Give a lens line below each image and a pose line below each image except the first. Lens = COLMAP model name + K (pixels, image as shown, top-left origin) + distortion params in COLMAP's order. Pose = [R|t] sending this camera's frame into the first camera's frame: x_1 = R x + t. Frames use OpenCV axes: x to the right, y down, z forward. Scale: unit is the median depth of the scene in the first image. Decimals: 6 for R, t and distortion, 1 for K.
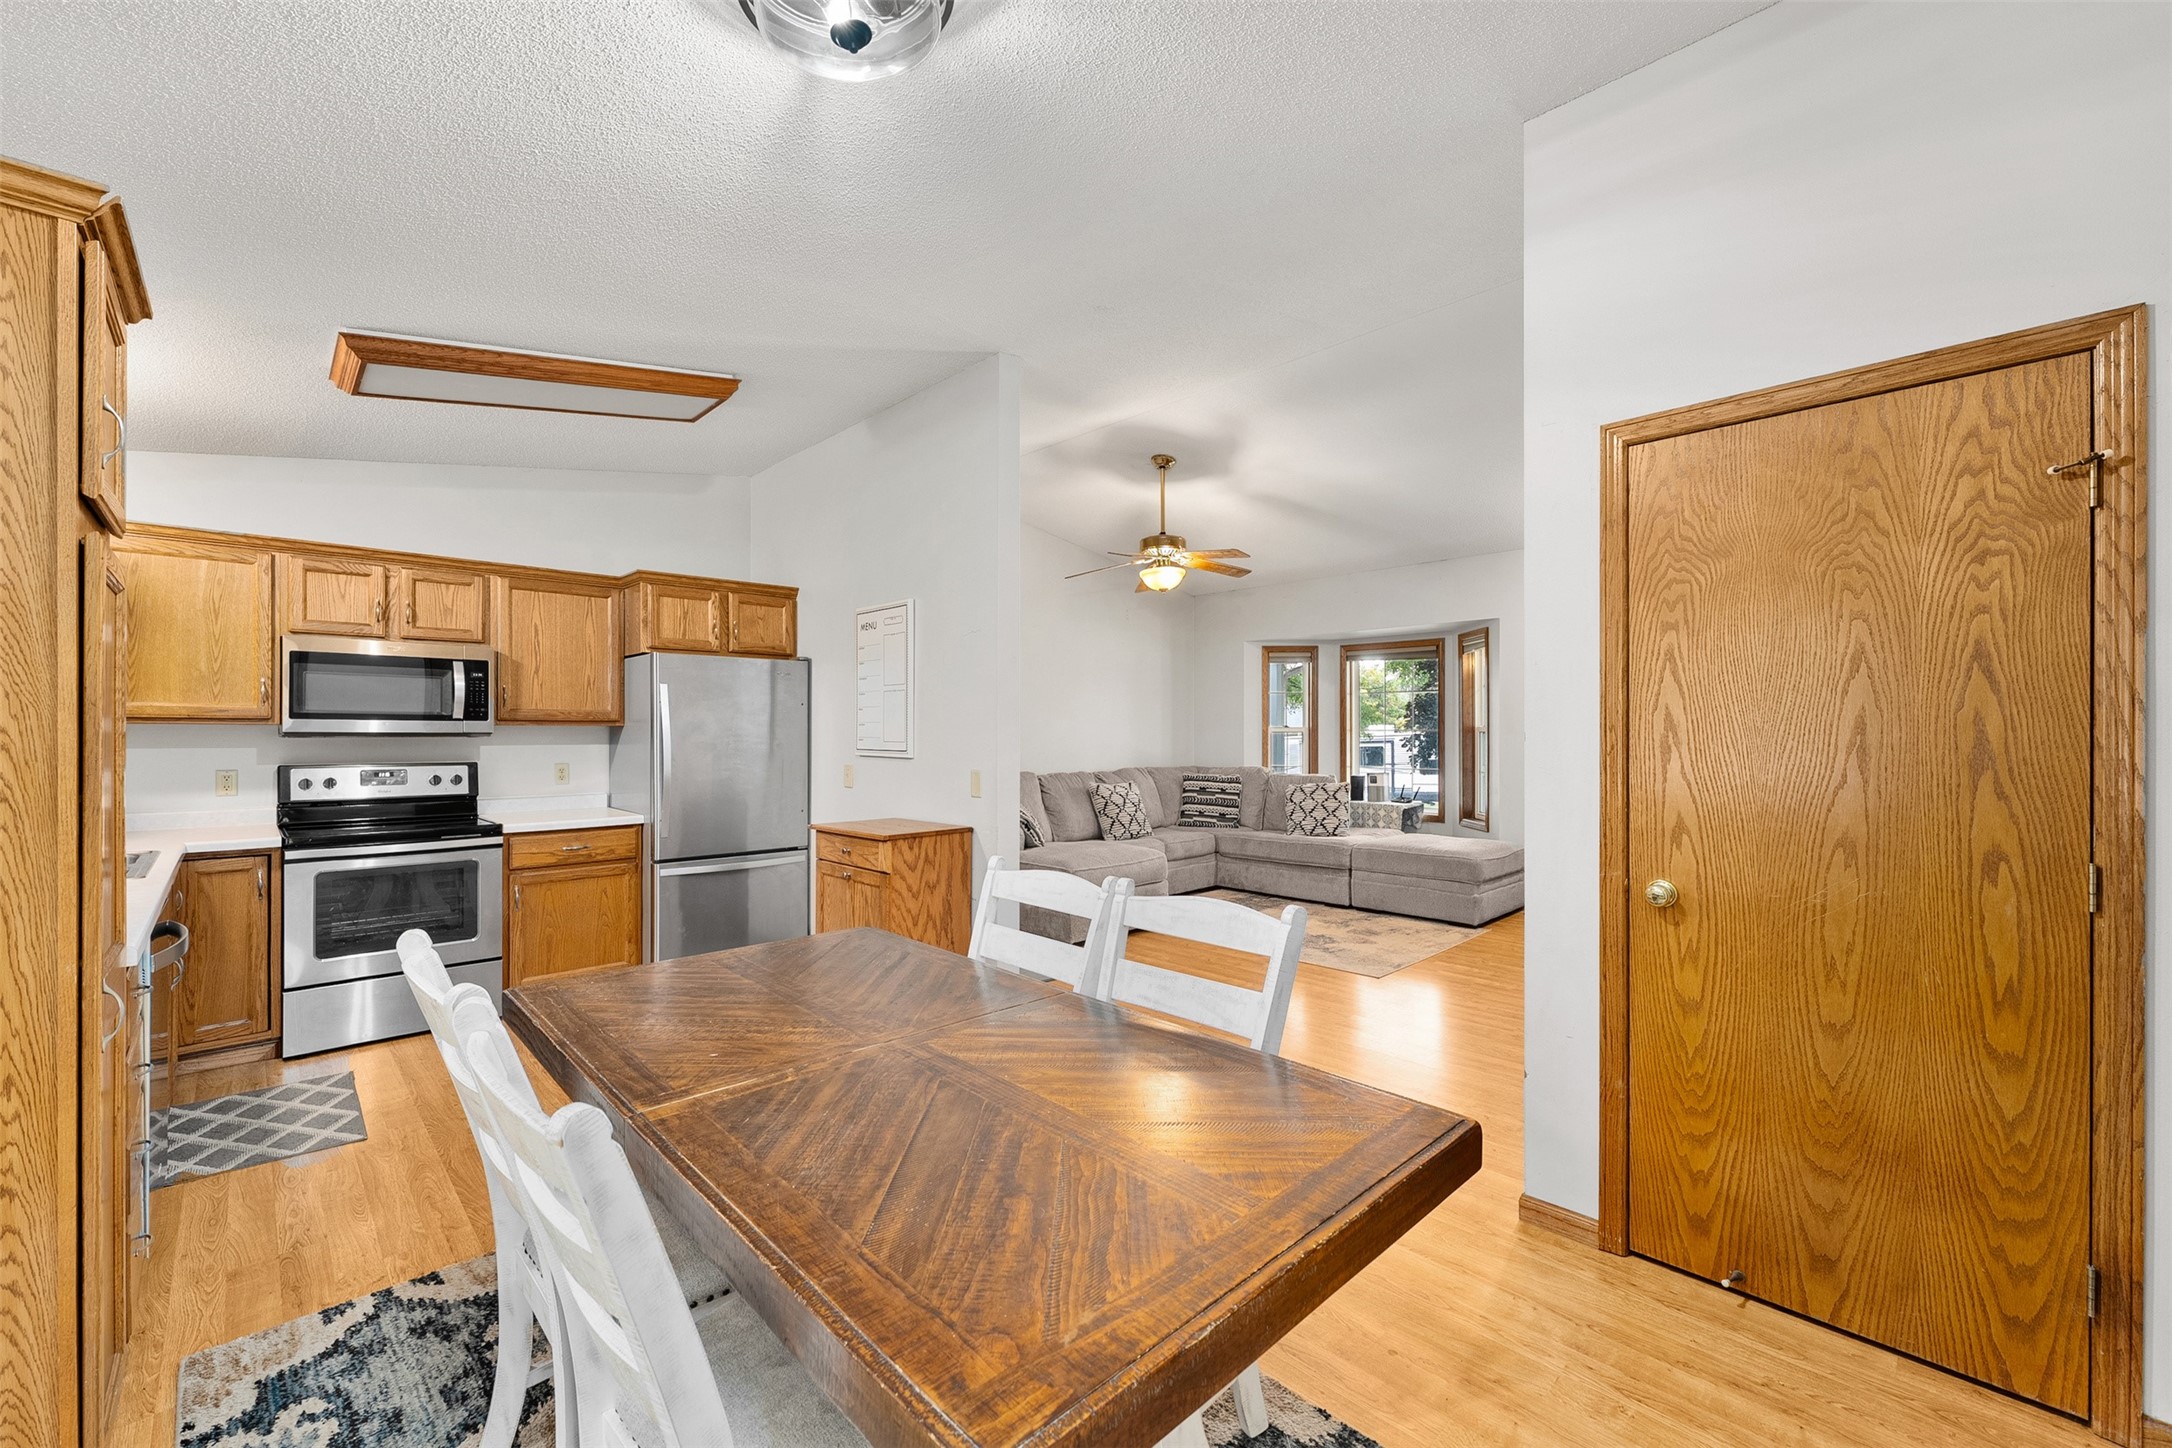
lens RADIAL K [[872.0, 0, 1075.4], [0, 872.0, 732.0], [0, 0, 1]] dist [-0.001598, -0.000324]
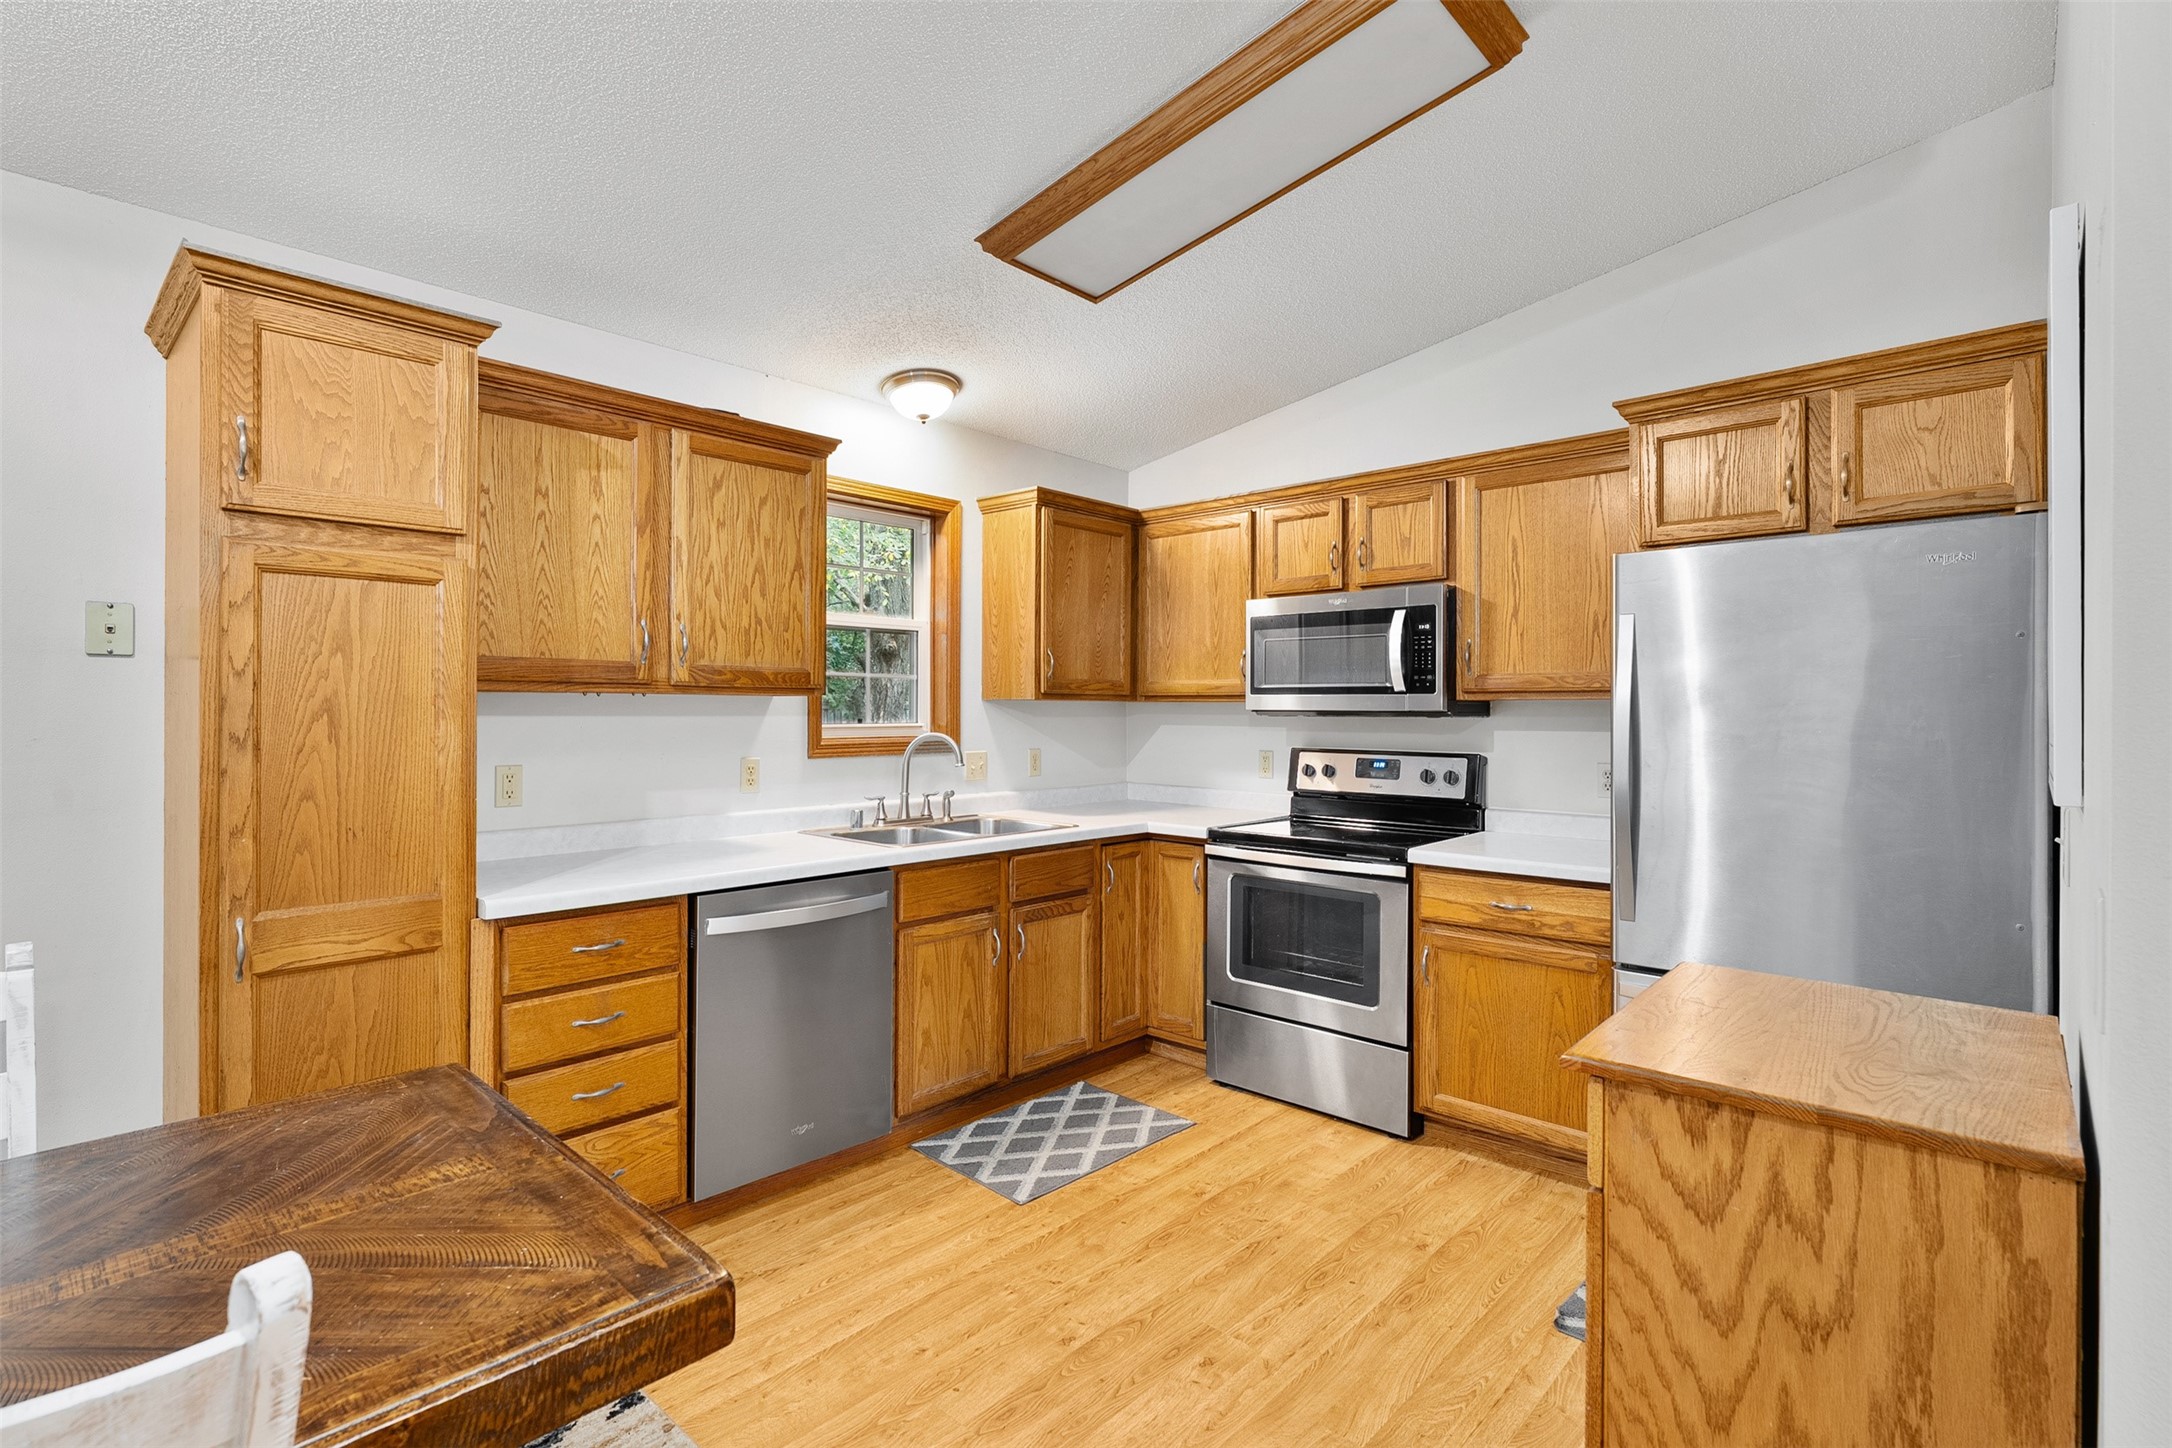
lens RADIAL K [[1020.2, 0, 1109.7], [0, 1020.2, 713.2], [0, 0, 1]] dist [-0.009968, 0.005569]
pose [[0.063956, 0.000354, -0.997953, 0.114156], [-0.004495, 0.999990, 0.000067, 0.003831], [0.997943, 0.004481, 0.063957, 0.796251]]
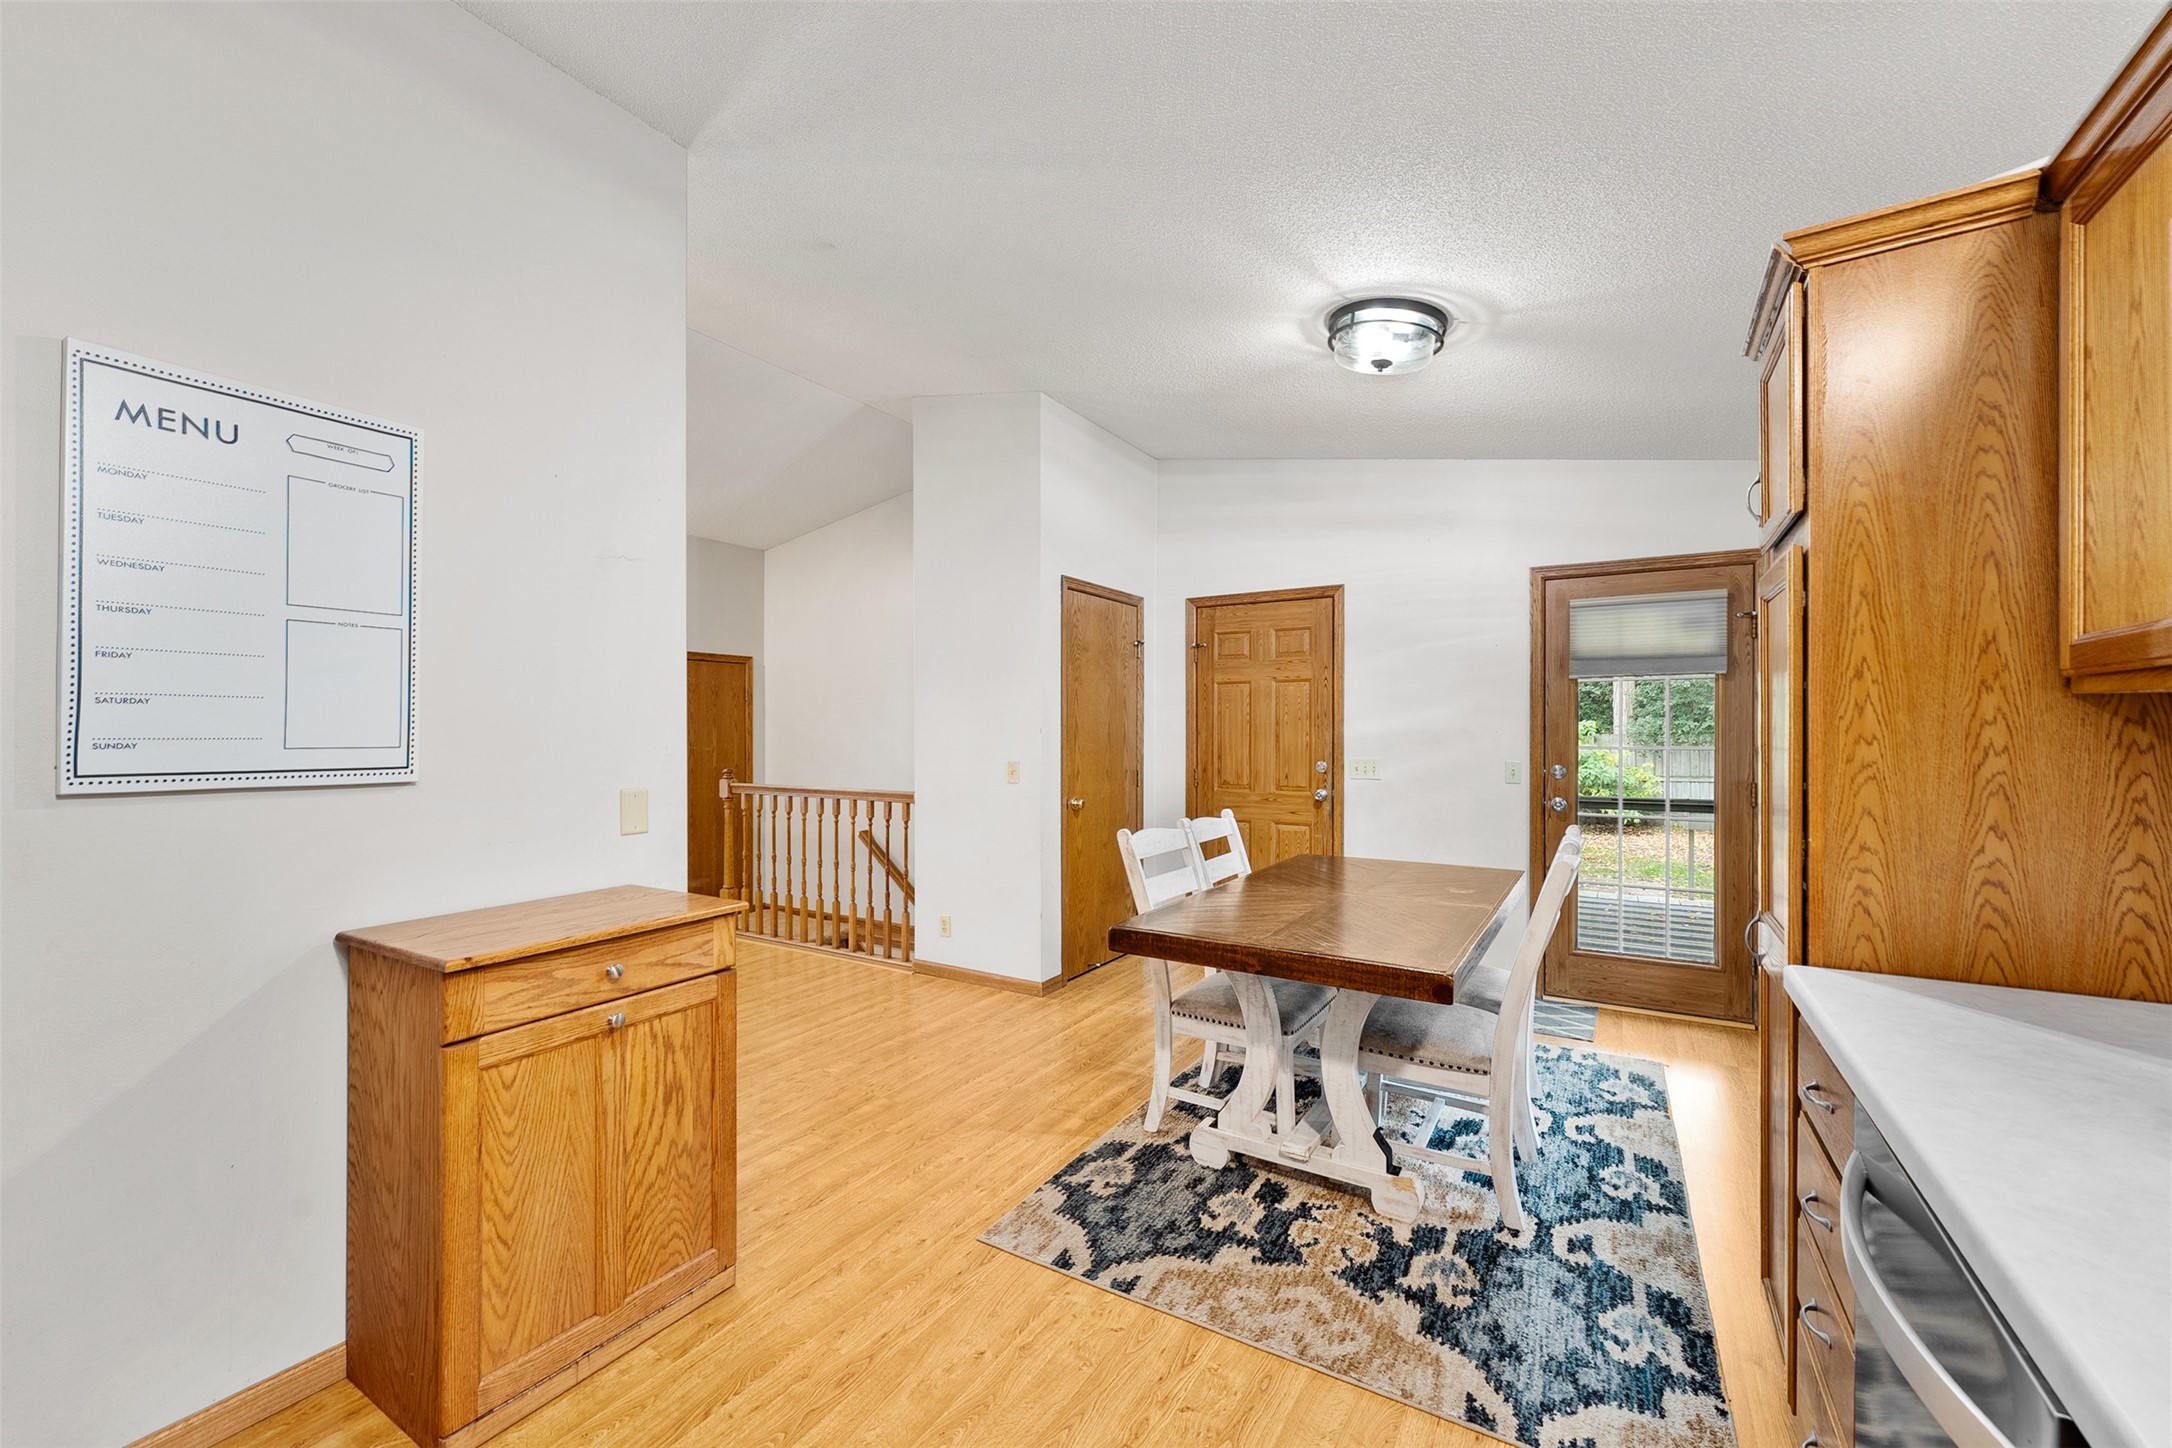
lens RADIAL K [[872.0, 0, 1084.9], [0, 872.0, 725.0], [0, 0, 1]] dist [-0.001598, -0.000324]
pose [[-0.259722, 0.004105, 0.965675, -0.822692], [-0.004575, 0.999975, -0.005481, 0.001509], [-0.965673, -0.005841, -0.259696, 0.901429]]
